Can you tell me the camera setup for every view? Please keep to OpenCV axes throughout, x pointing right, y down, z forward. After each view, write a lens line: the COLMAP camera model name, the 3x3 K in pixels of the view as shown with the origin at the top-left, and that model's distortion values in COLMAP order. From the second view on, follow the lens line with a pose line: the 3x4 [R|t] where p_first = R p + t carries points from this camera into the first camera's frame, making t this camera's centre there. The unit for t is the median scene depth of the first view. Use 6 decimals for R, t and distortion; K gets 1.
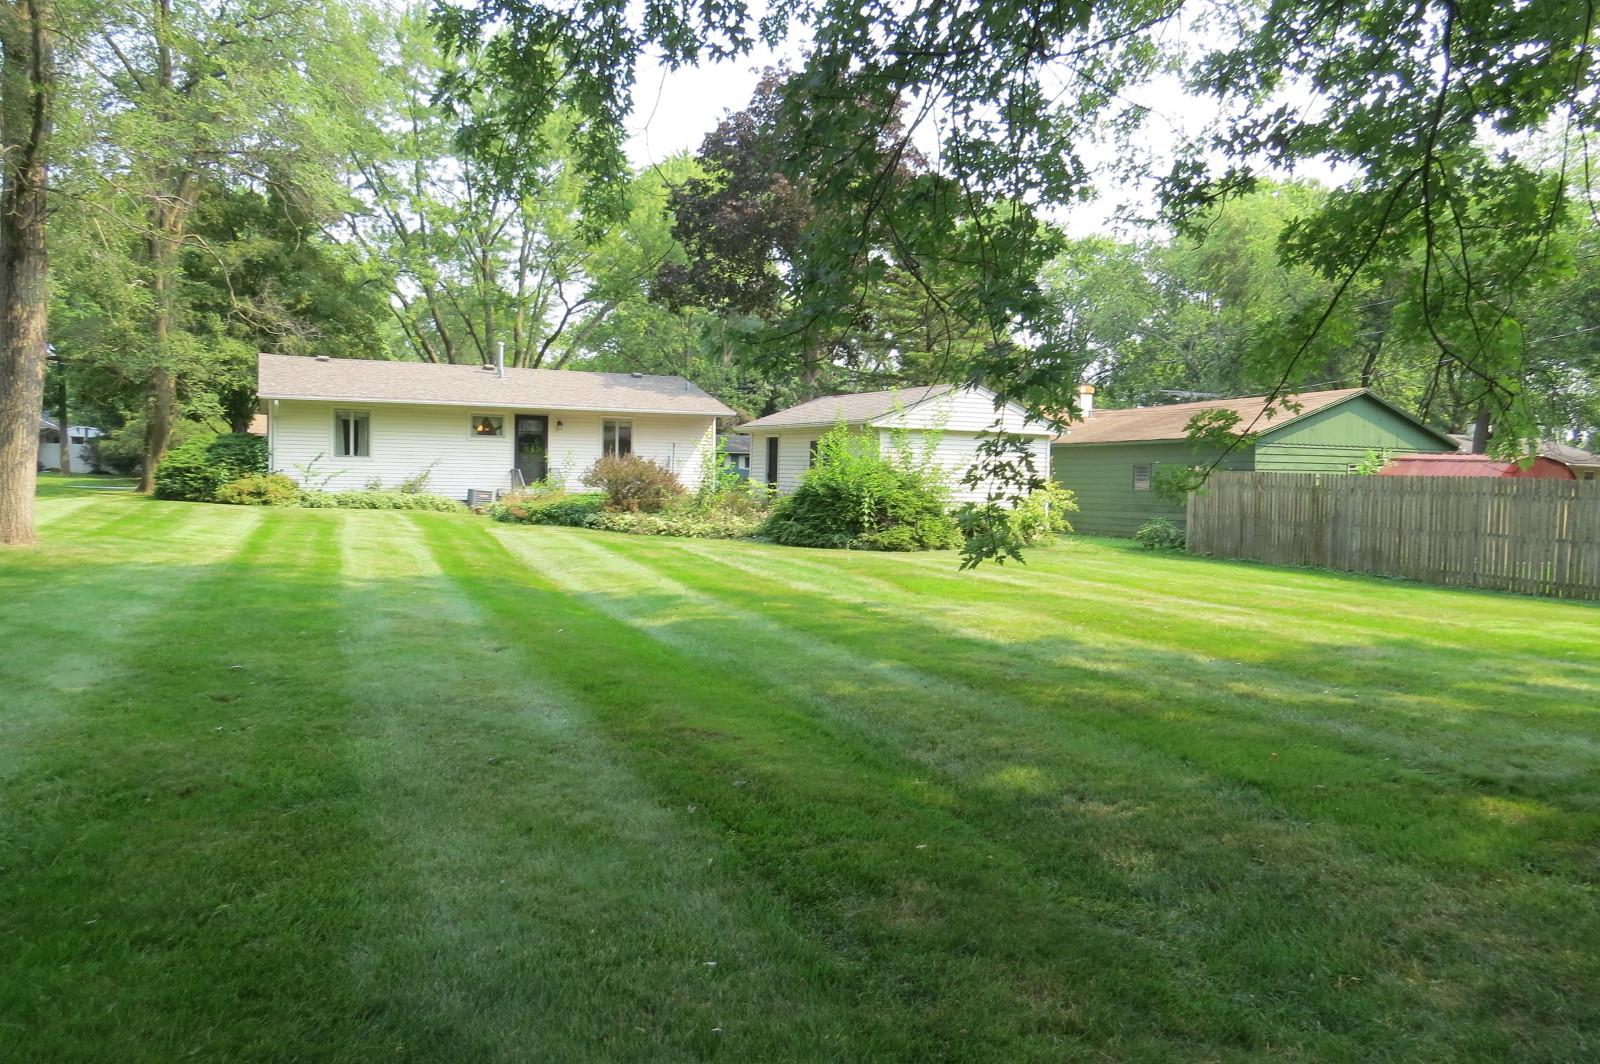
lens RADIAL K [[1142.4, 0, 808.1], [0, 1142.4, 531.8], [0, 0, 1]] dist [-0.030192, 0.013137]
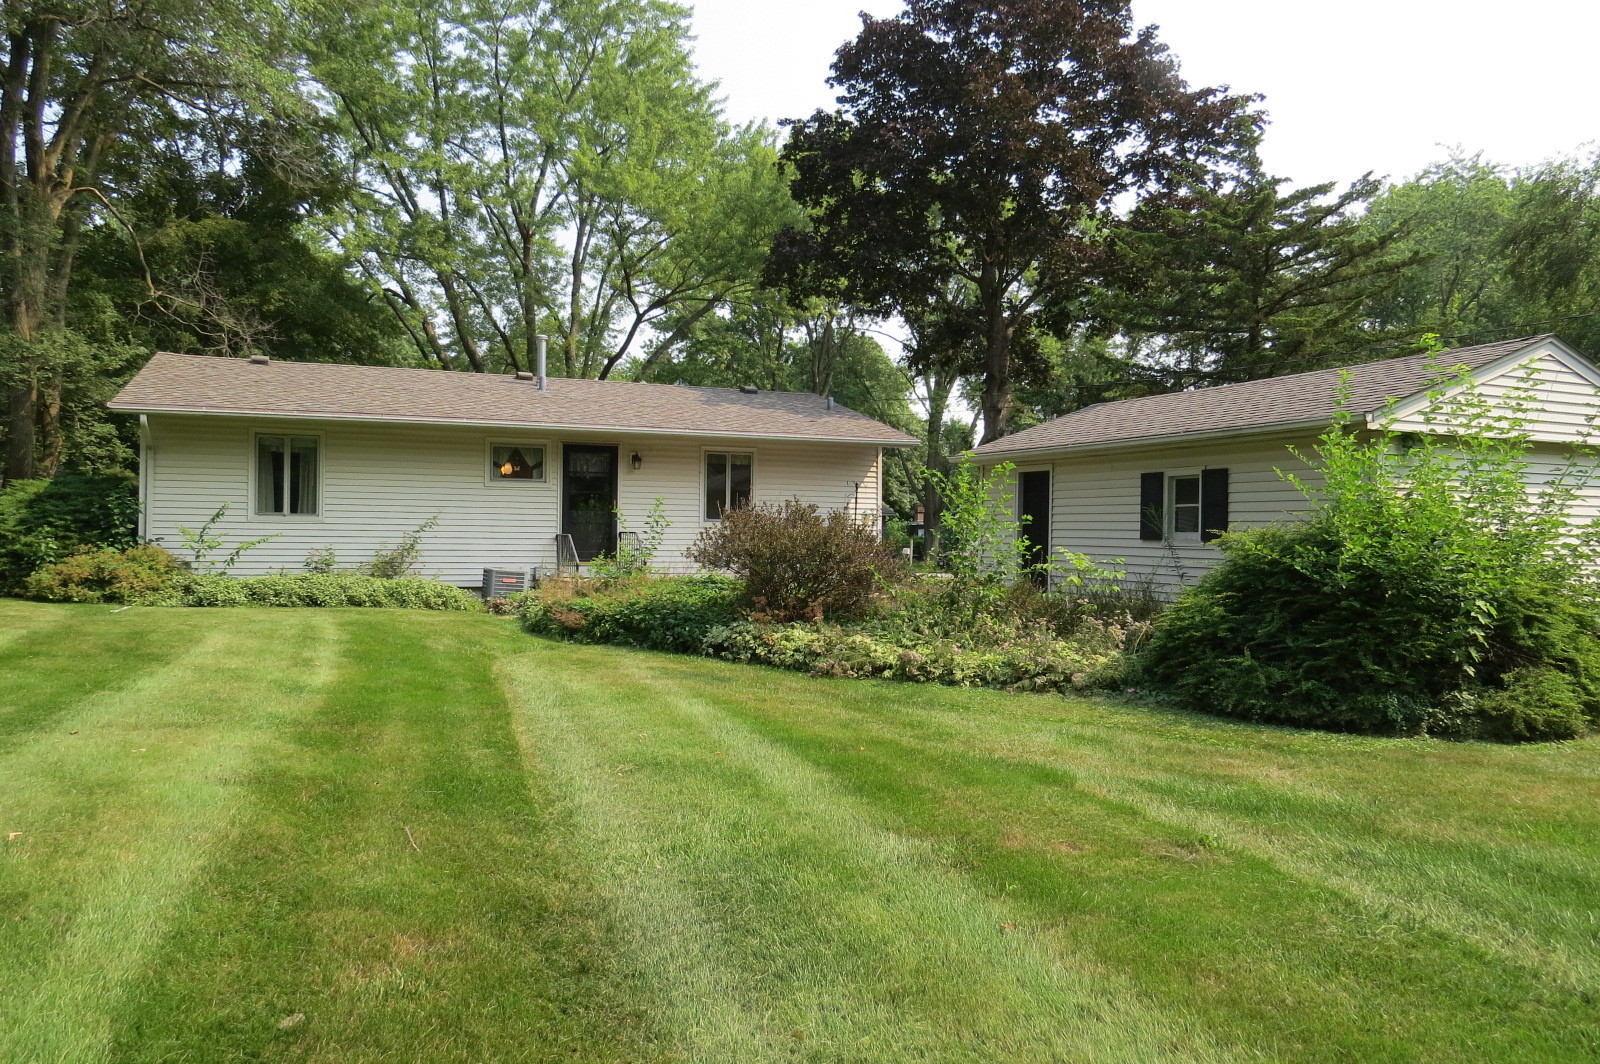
lens RADIAL K [[1142.4, 0, 808.1], [0, 1142.4, 531.8], [0, 0, 1]] dist [-0.030192, 0.013137]
pose [[0.998970, -0.009157, -0.044435, -0.114799], [0.006672, 0.998423, -0.055734, -0.024656], [0.044875, 0.055380, 0.997456, 0.459560]]
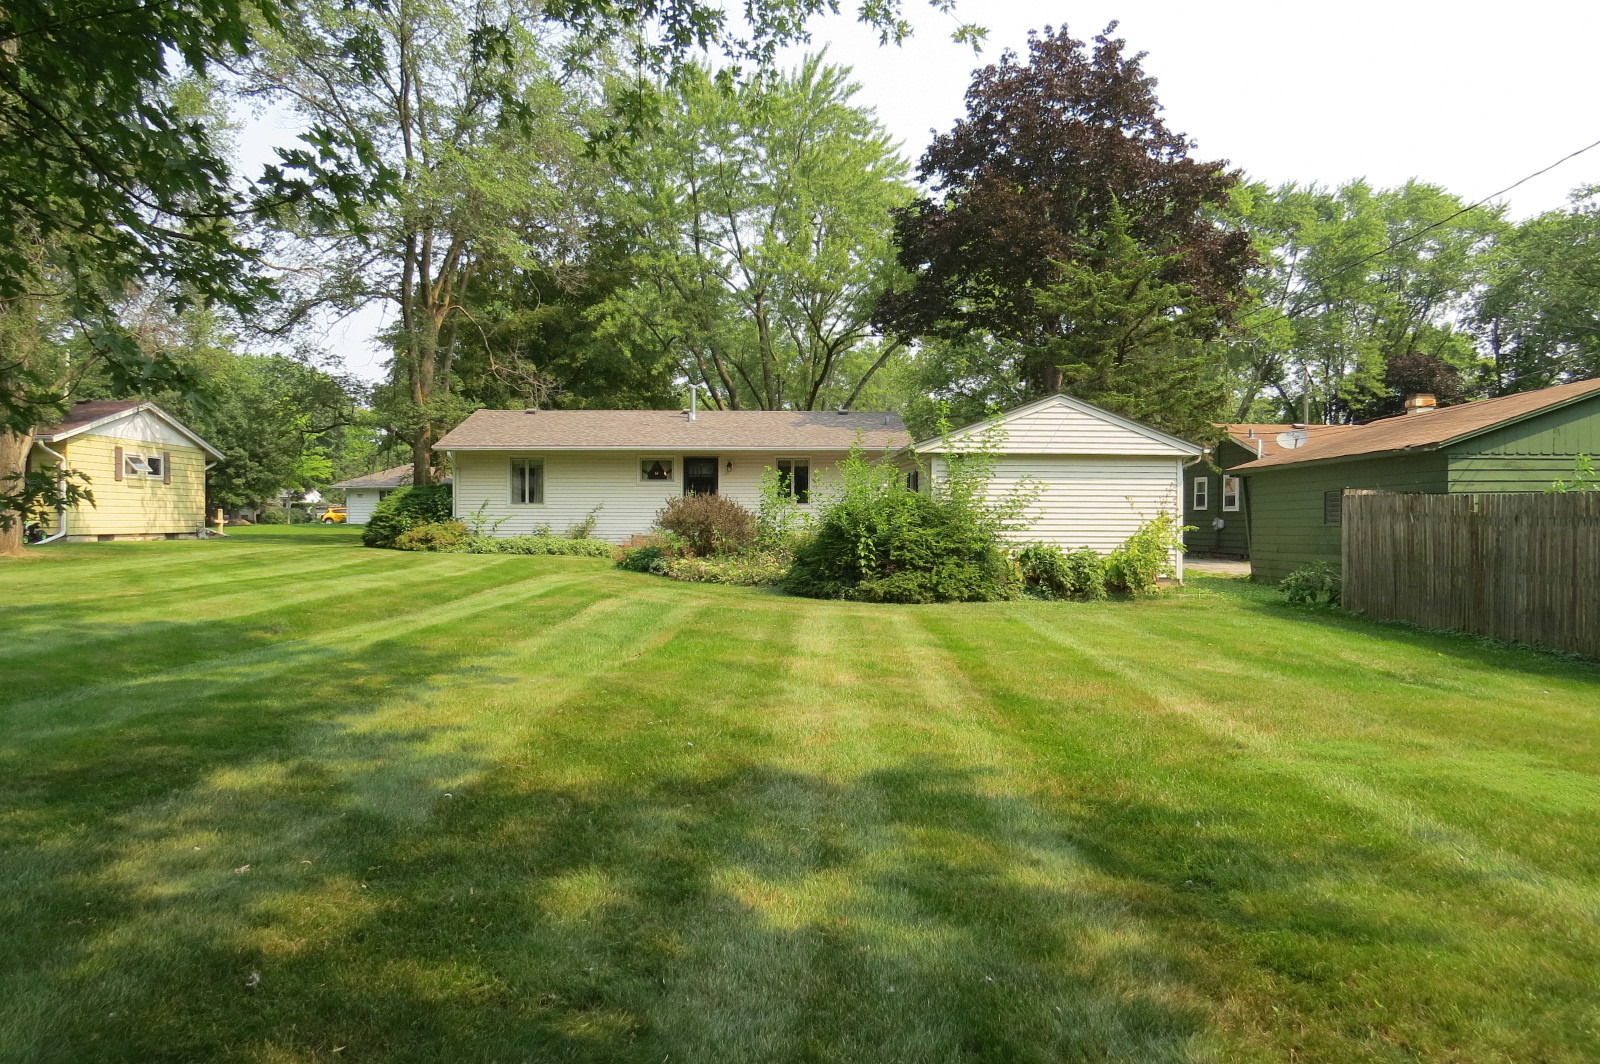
lens RADIAL K [[1142.4, 0, 808.1], [0, 1142.4, 531.8], [0, 0, 1]] dist [-0.030192, 0.013137]
pose [[0.916271, -0.012074, -0.400377, 0.259830], [-0.004507, 0.999172, -0.040446, -0.000304], [0.400534, 0.038864, 0.915458, 0.170616]]
